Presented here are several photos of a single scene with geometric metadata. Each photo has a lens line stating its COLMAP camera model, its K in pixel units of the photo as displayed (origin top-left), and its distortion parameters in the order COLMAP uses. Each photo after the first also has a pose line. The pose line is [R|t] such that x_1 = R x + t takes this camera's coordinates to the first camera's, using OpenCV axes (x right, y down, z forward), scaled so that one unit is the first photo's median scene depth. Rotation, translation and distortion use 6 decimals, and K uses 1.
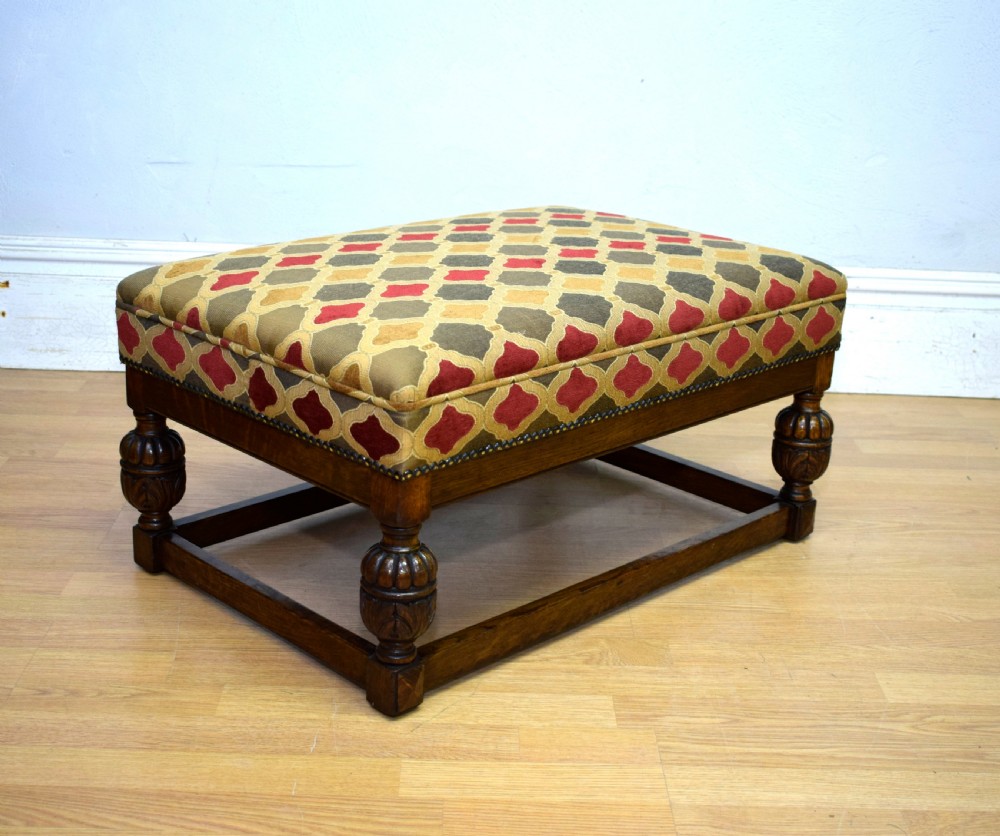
lens RADIAL K [[1493.0, 0, 478.7], [0, 1493.0, 446.8], [0, 0, 1]] dist [-0.024184, 0.000000]
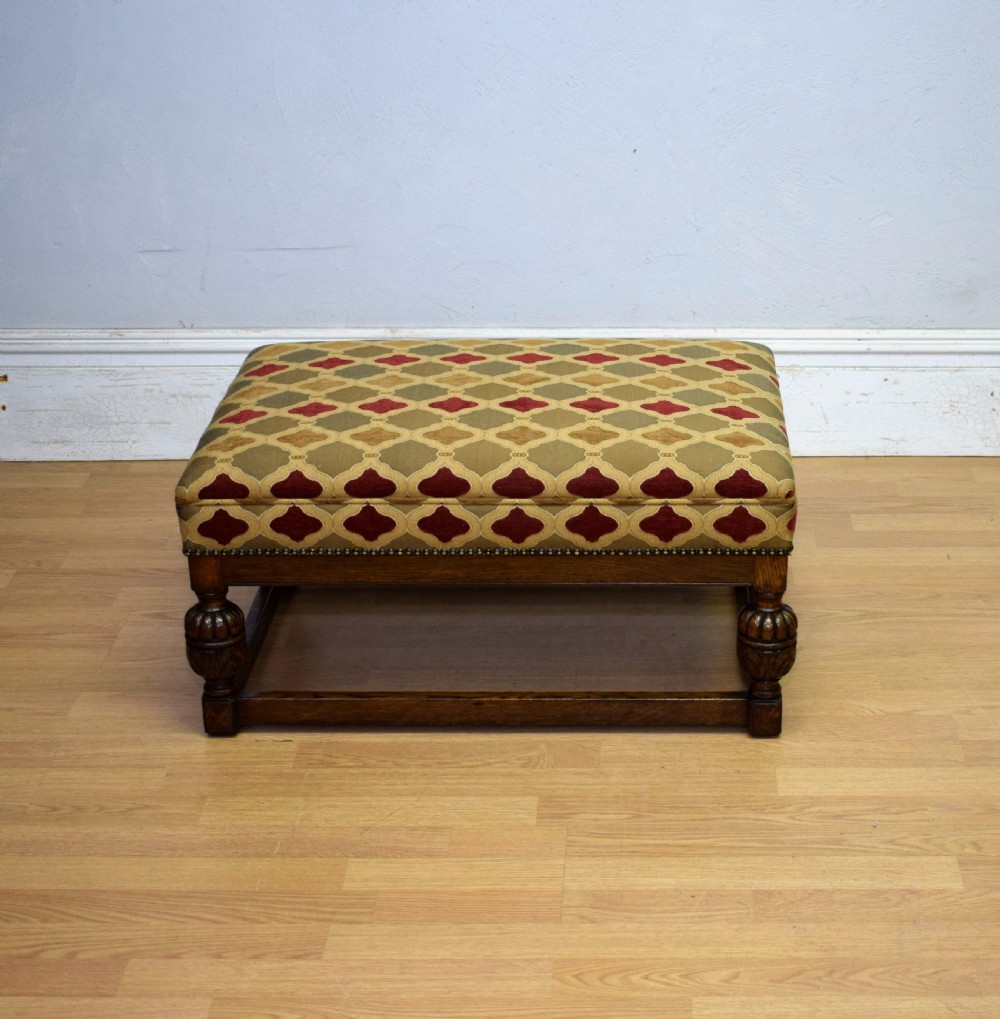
lens RADIAL K [[2053.6, 0, 614.0], [0, 2053.6, 560.3], [0, 0, 1]] dist [-0.020187, 0.000000]
pose [[0.998925, -0.032916, -0.032634, 0.207053], [0.035792, 0.995128, 0.091861, -0.161725], [0.029452, -0.092930, 0.995237, -0.575309]]
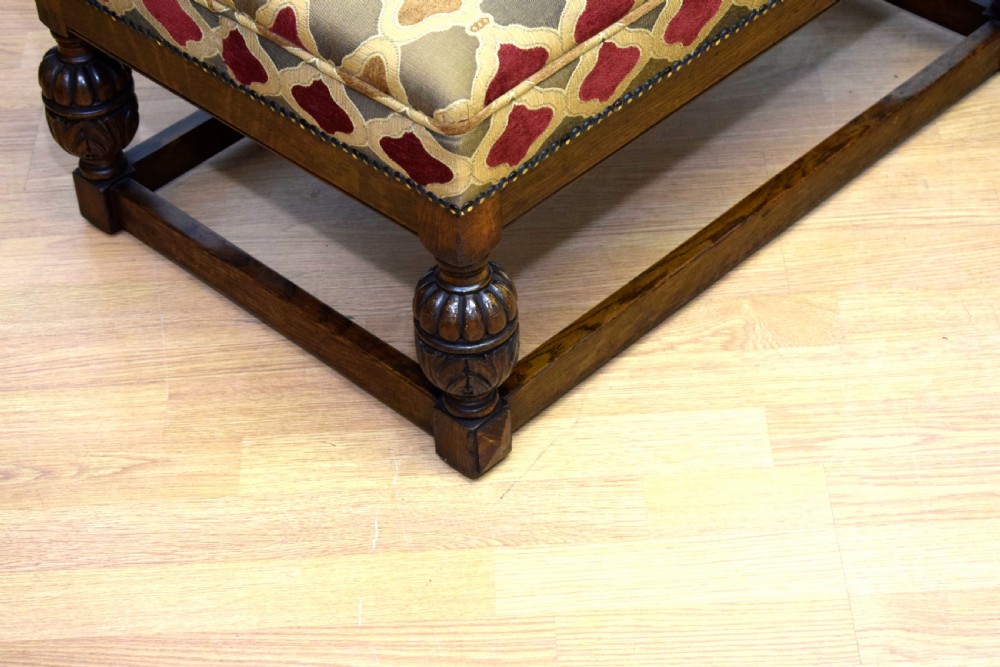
lens RADIAL K [[2316.5, 0, 501.8], [0, 2316.5, 351.2], [0, 0, 1]] dist [-0.027109, 0.000000]
pose [[0.996119, -0.081518, -0.033206, 0.000202], [0.088021, 0.924230, 0.371552, -0.297996], [0.000402, -0.373033, 0.927818, -0.055911]]
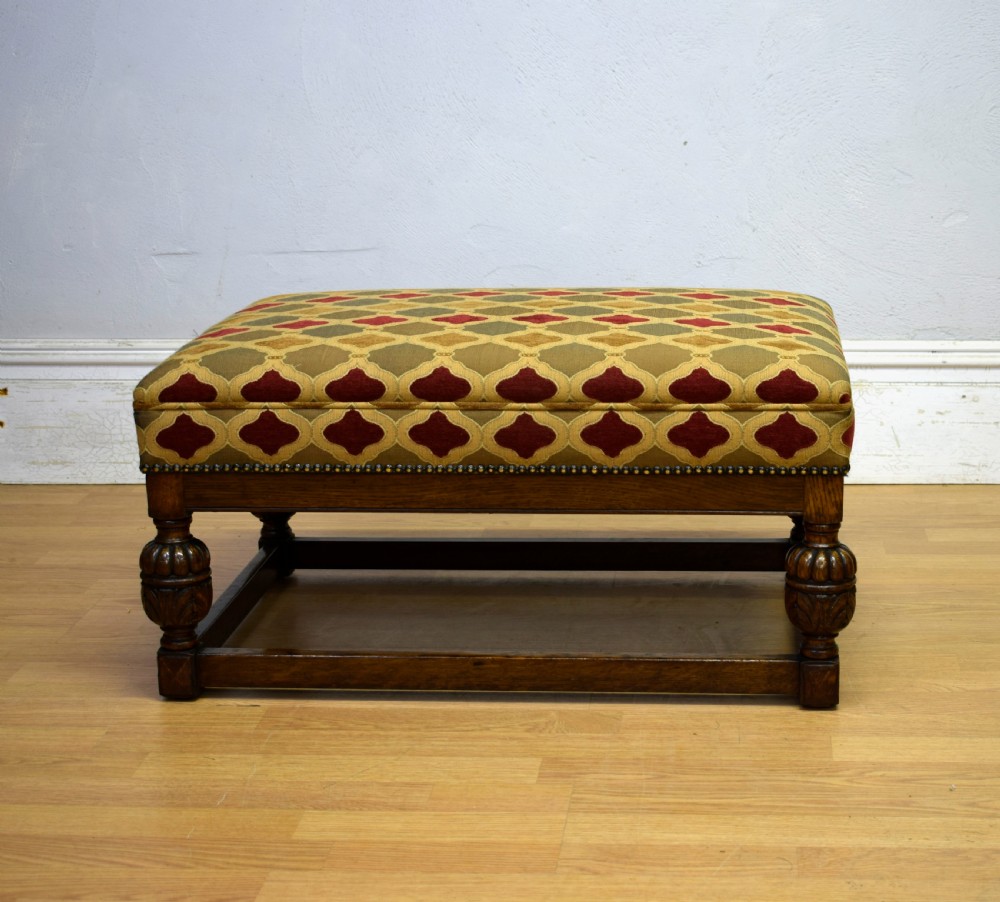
lens RADIAL K [[2004.8, 0, 587.6], [0, 2004.8, 460.0], [0, 0, 1]] dist [-0.015780, 0.000000]
pose [[0.995719, -0.030819, -0.087138, 0.237896], [0.021749, 0.994424, -0.103185, 0.109999], [0.089832, 0.100848, 0.990838, -0.300357]]
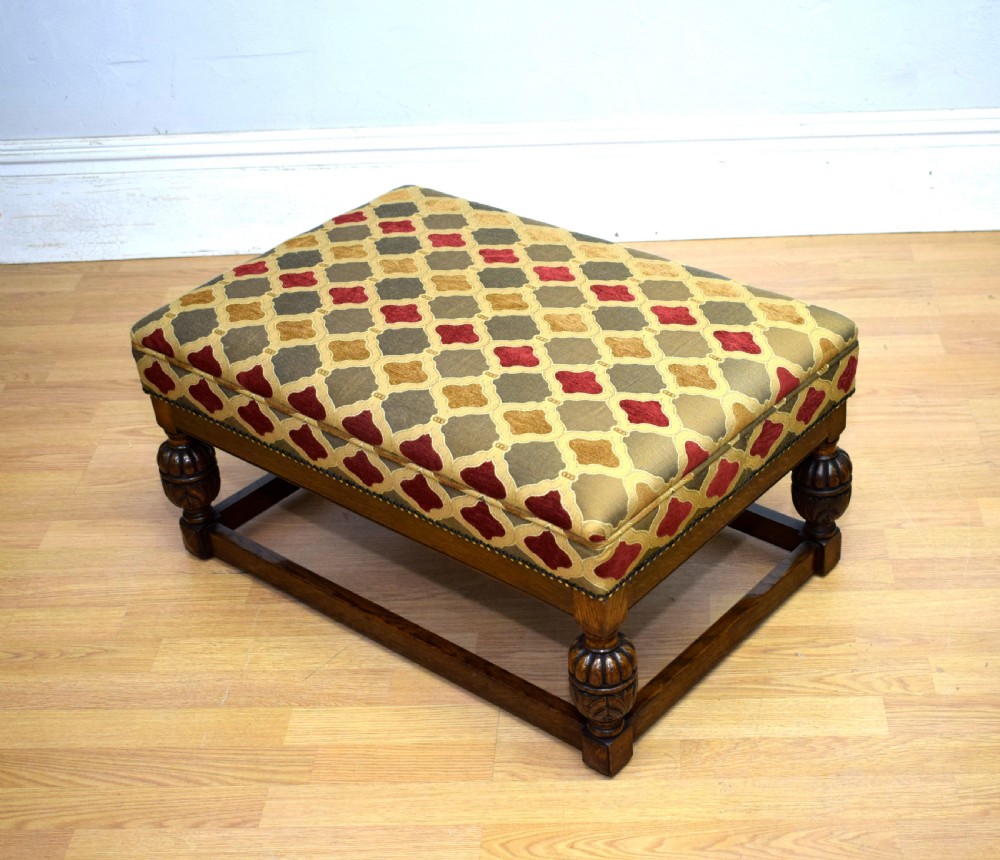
lens RADIAL K [[1669.6, 0, 576.1], [0, 1669.6, 478.4], [0, 0, 1]] dist [-0.026298, 0.000000]
pose [[0.995535, -0.052168, -0.078665, 0.280915], [0.070224, 0.966228, 0.247936, -0.282039], [0.063074, -0.252353, 0.965577, -0.263610]]
